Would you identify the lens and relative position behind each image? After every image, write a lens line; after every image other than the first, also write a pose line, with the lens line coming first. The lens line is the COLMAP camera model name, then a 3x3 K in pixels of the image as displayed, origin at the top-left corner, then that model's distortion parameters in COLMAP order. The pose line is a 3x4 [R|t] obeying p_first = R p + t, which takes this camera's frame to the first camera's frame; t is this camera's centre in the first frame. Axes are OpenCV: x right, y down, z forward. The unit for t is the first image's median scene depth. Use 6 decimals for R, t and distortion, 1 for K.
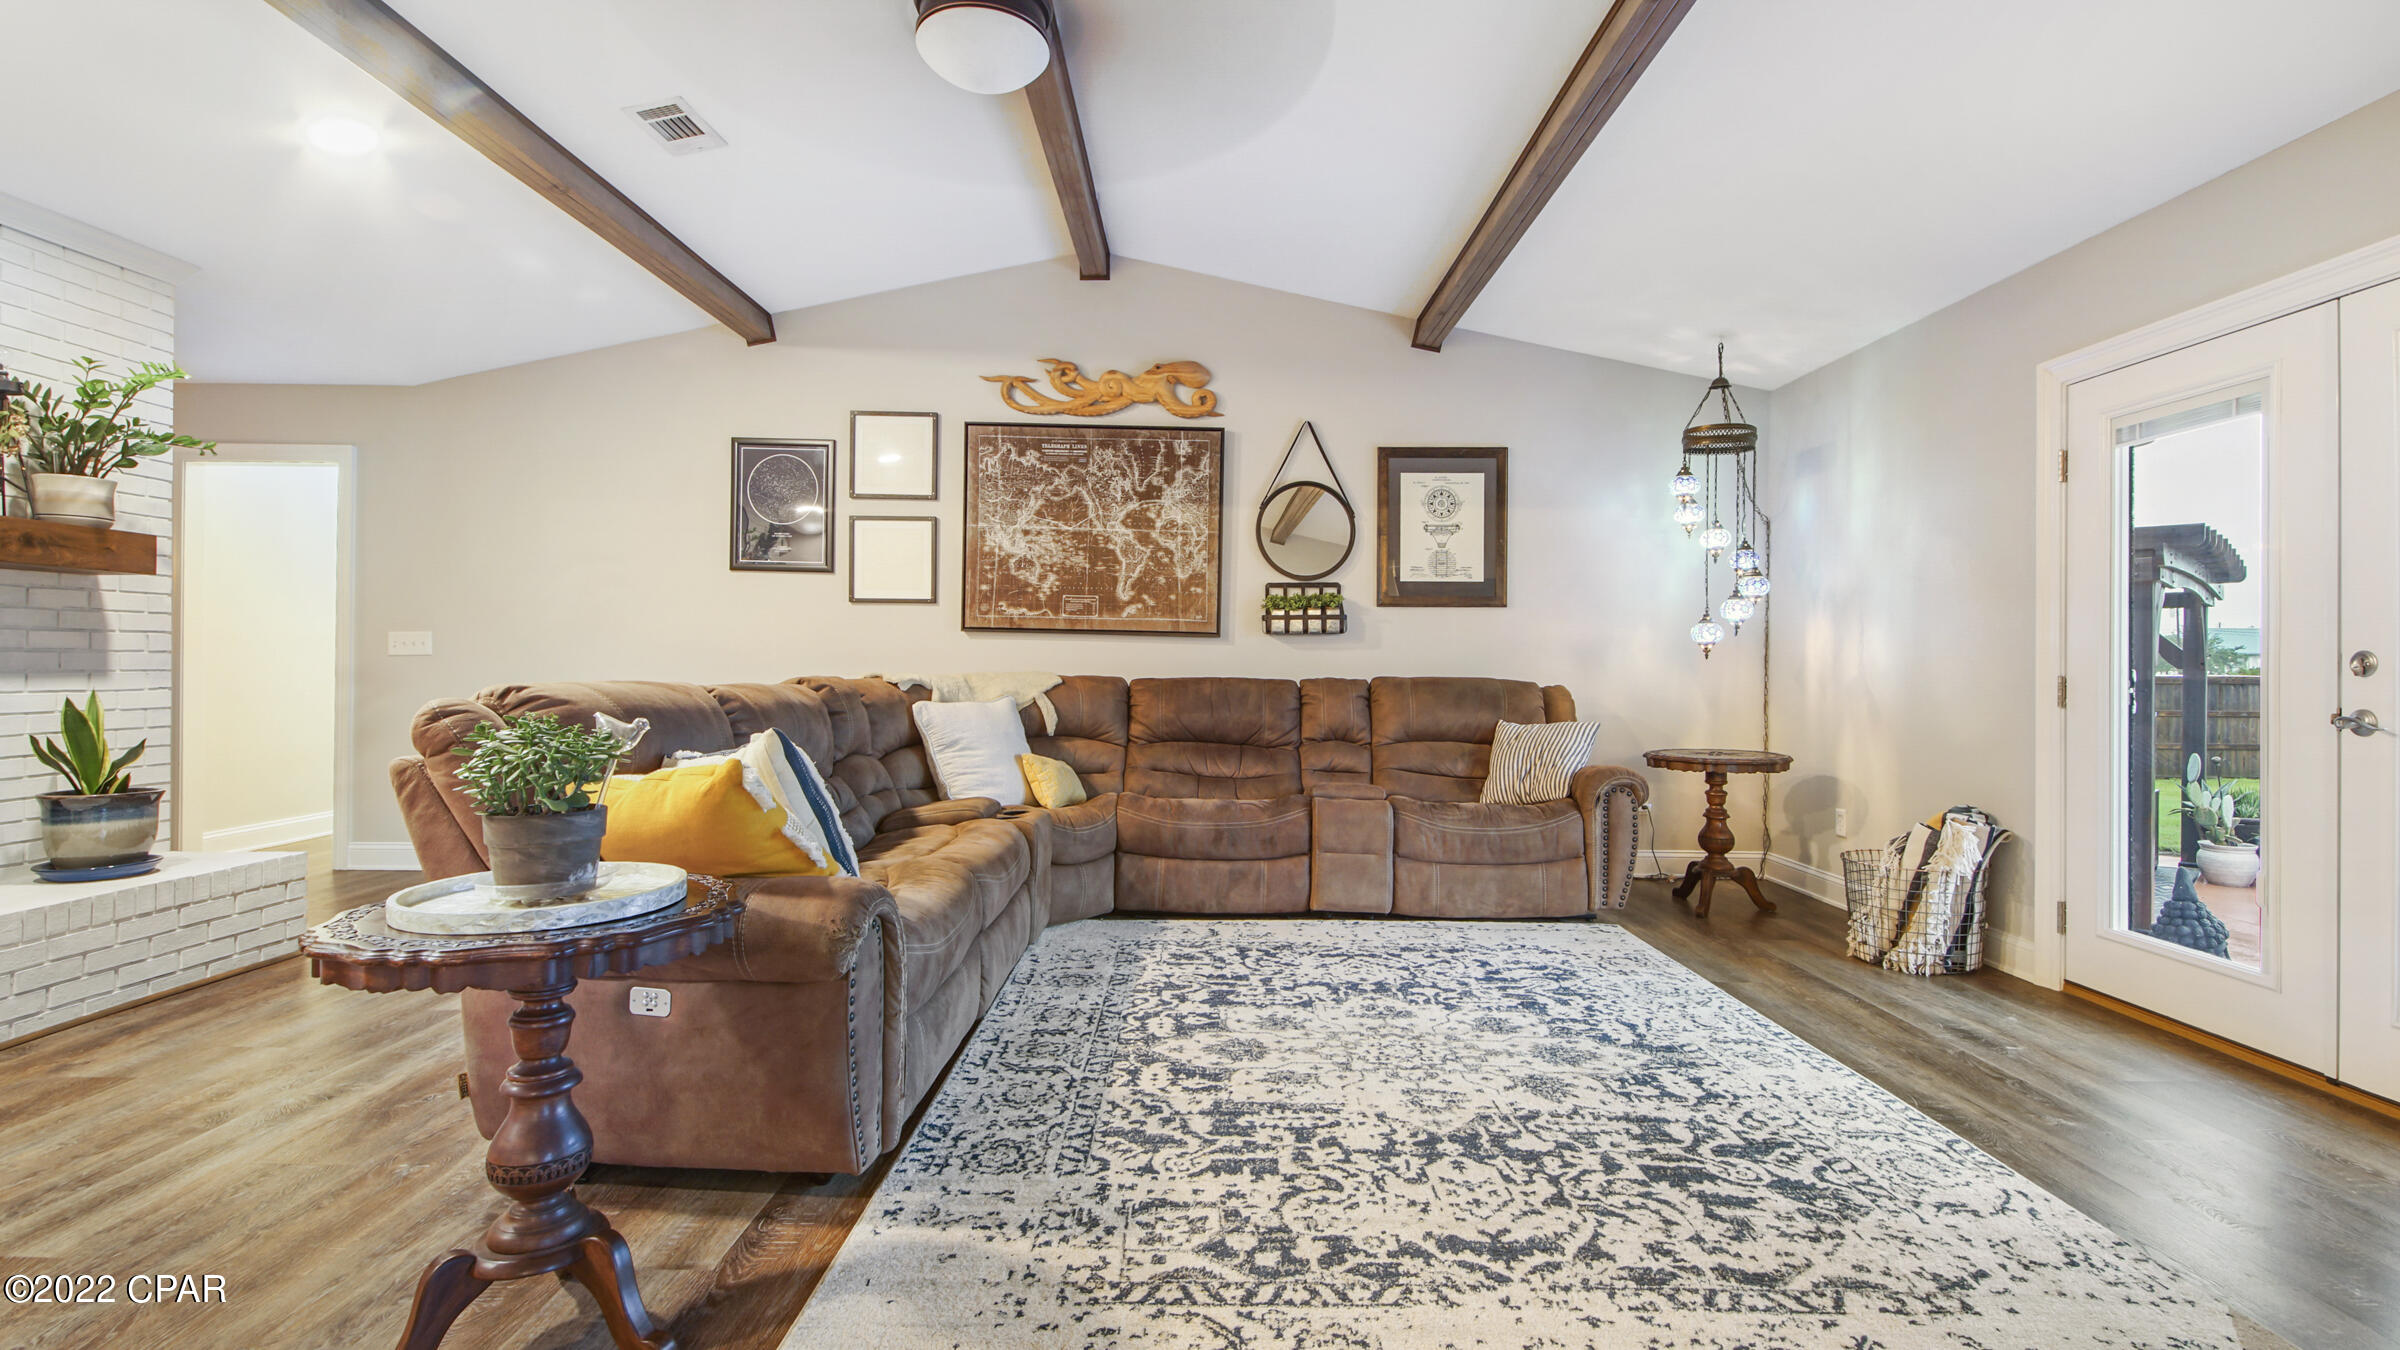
lens RADIAL K [[1094.9, 0, 1180.6], [0, 1094.9, 663.7], [0, 0, 1]] dist [0.043719, -0.024710]
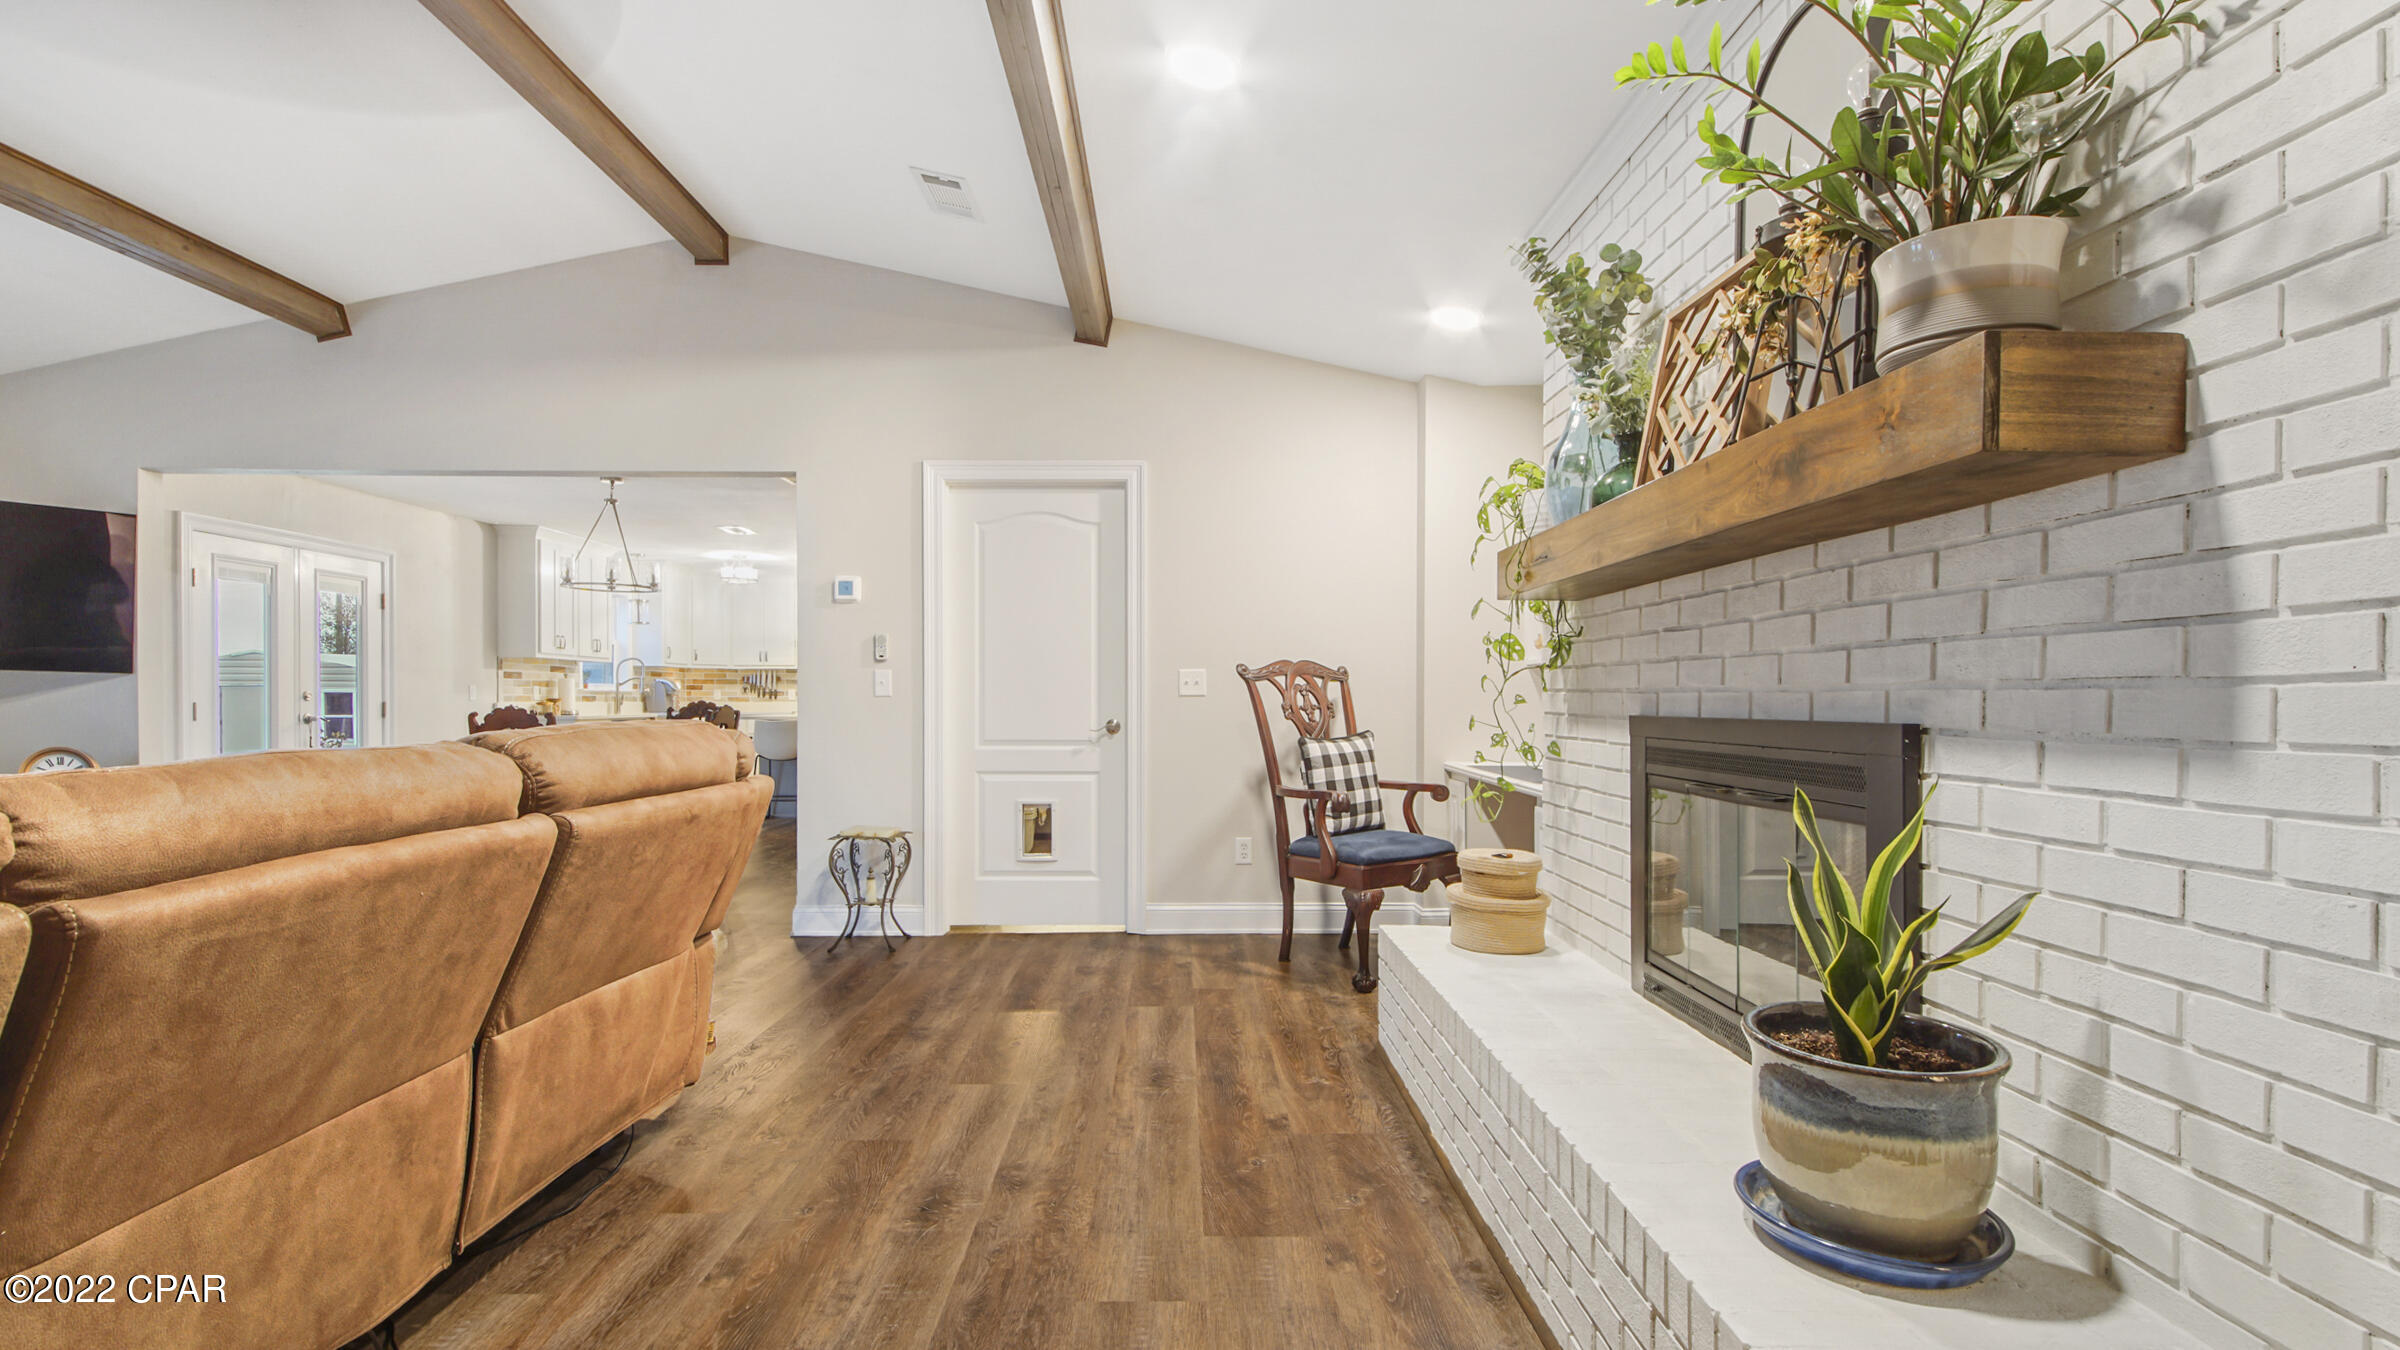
lens RADIAL K [[1121.5, 0, 1191.2], [0, 1121.5, 681.1], [0, 0, 1]] dist [0.052178, -0.028825]
pose [[-0.999832, -0.010524, -0.014992, -0.710575], [-0.010247, 0.999778, -0.018400, -0.002266], [0.015183, -0.018244, -0.999718, 1.407104]]
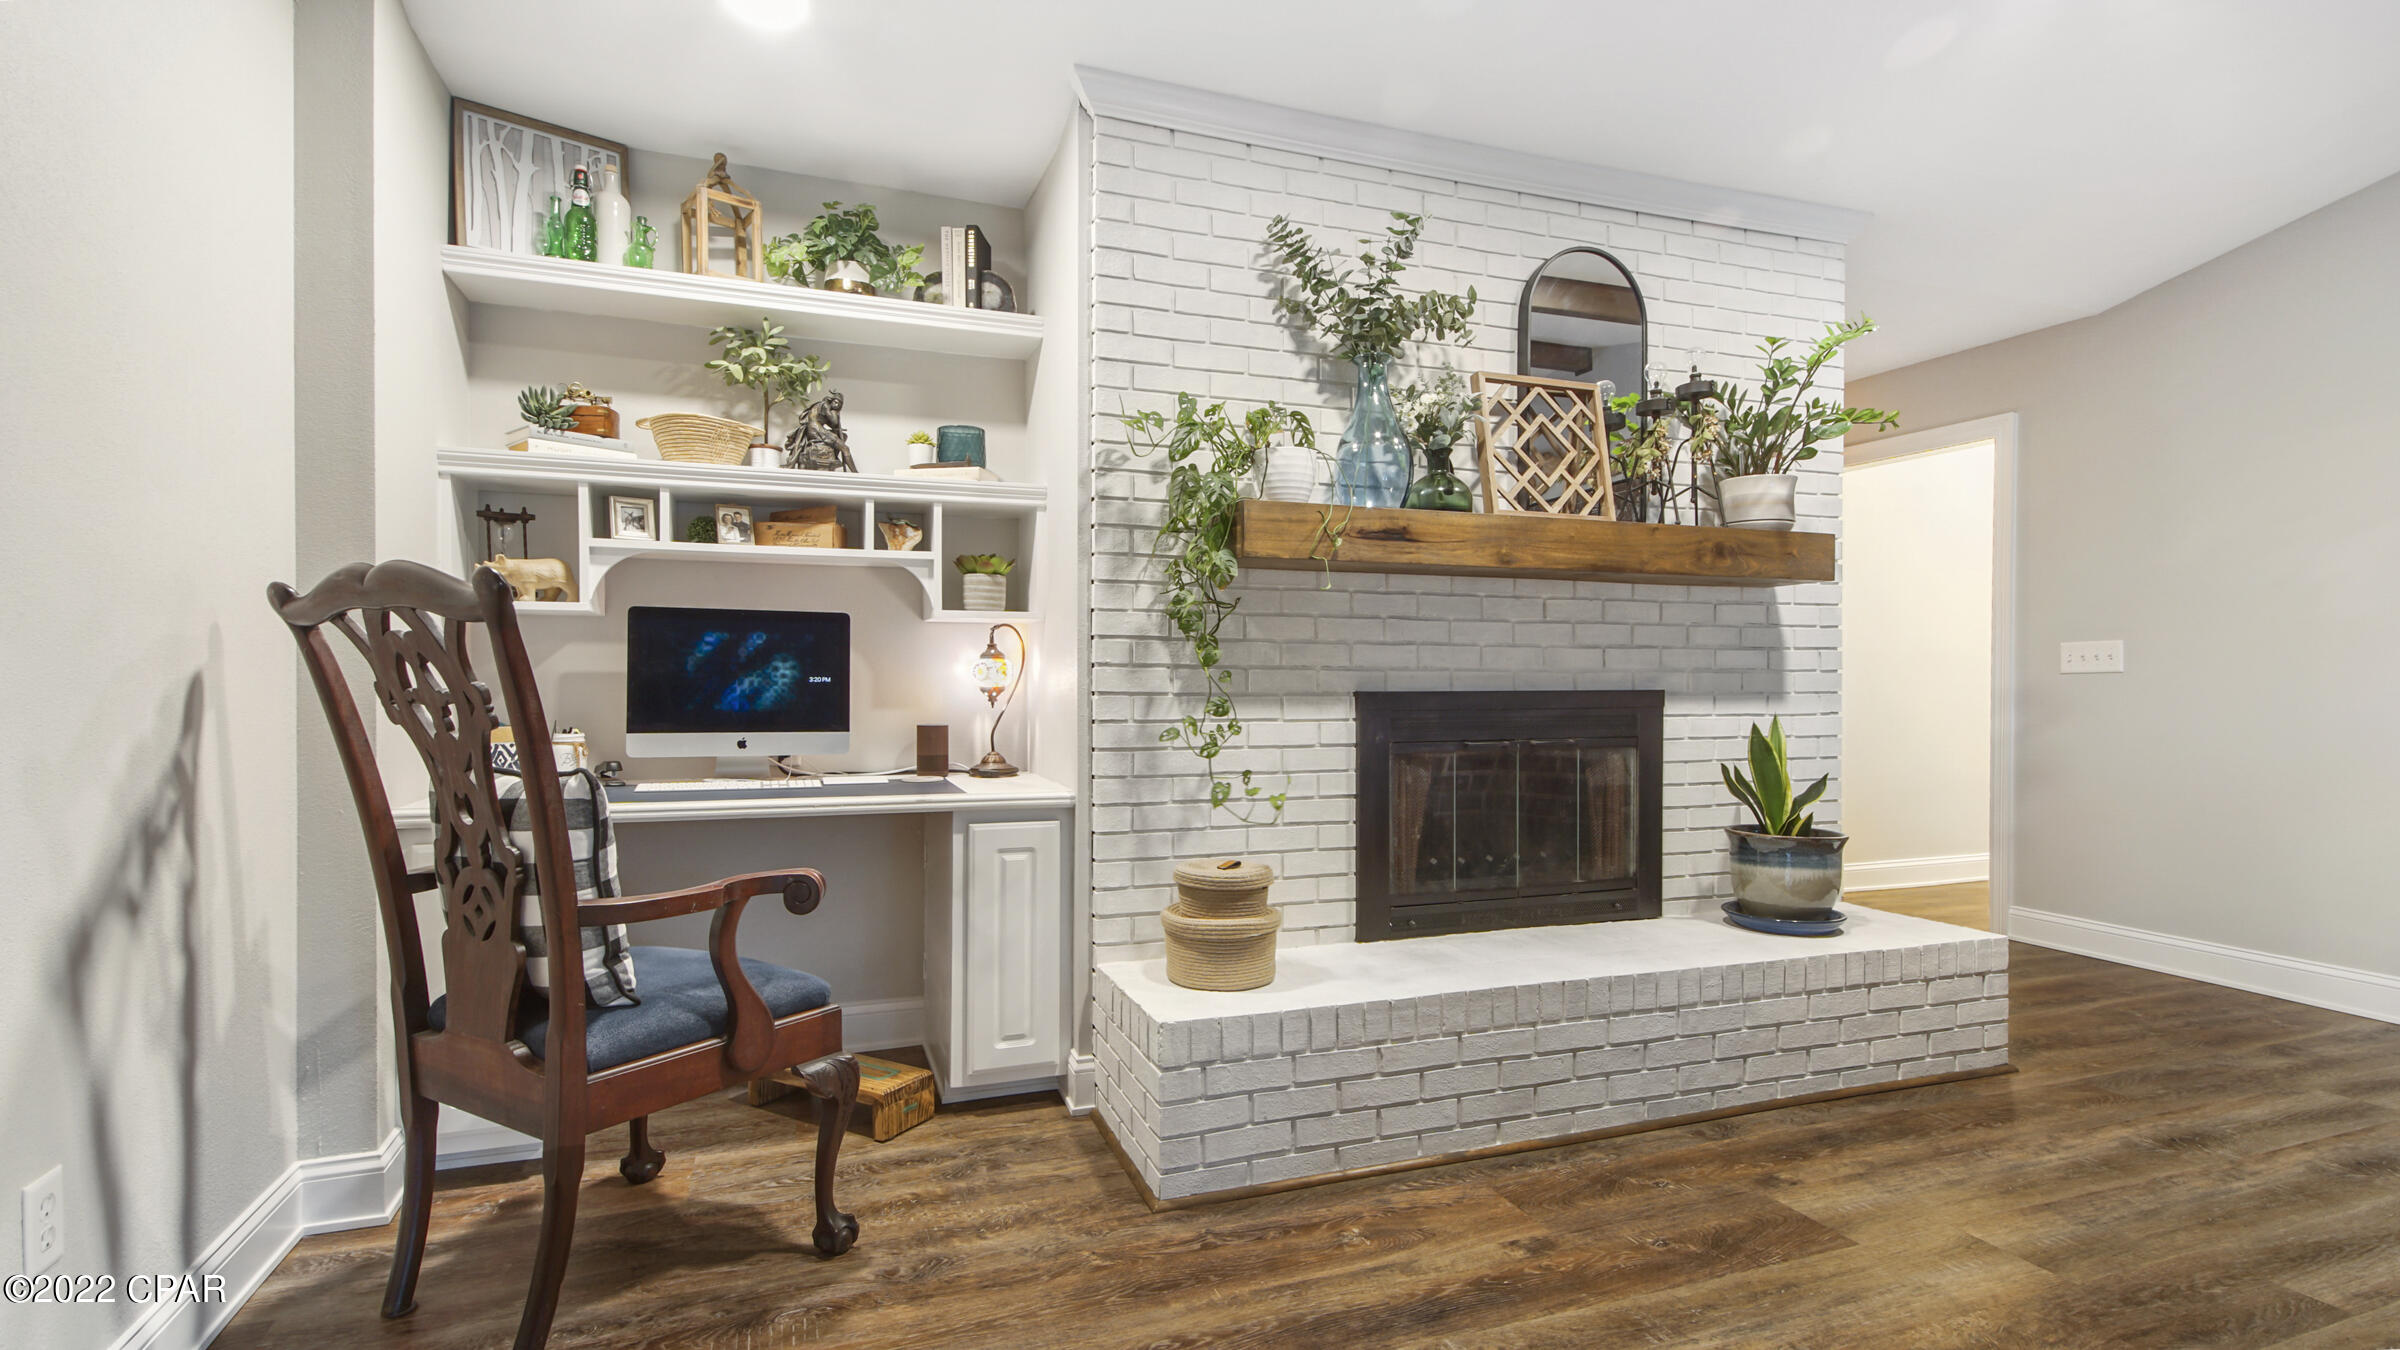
lens RADIAL K [[1121.5, 0, 1191.2], [0, 1121.5, 681.1], [0, 0, 1]] dist [0.052178, -0.028825]
pose [[0.356828, -0.003721, -0.934163, -0.298733], [0.002728, 0.999992, -0.002941, -0.001858], [0.934166, -0.001499, 0.356835, 0.245642]]
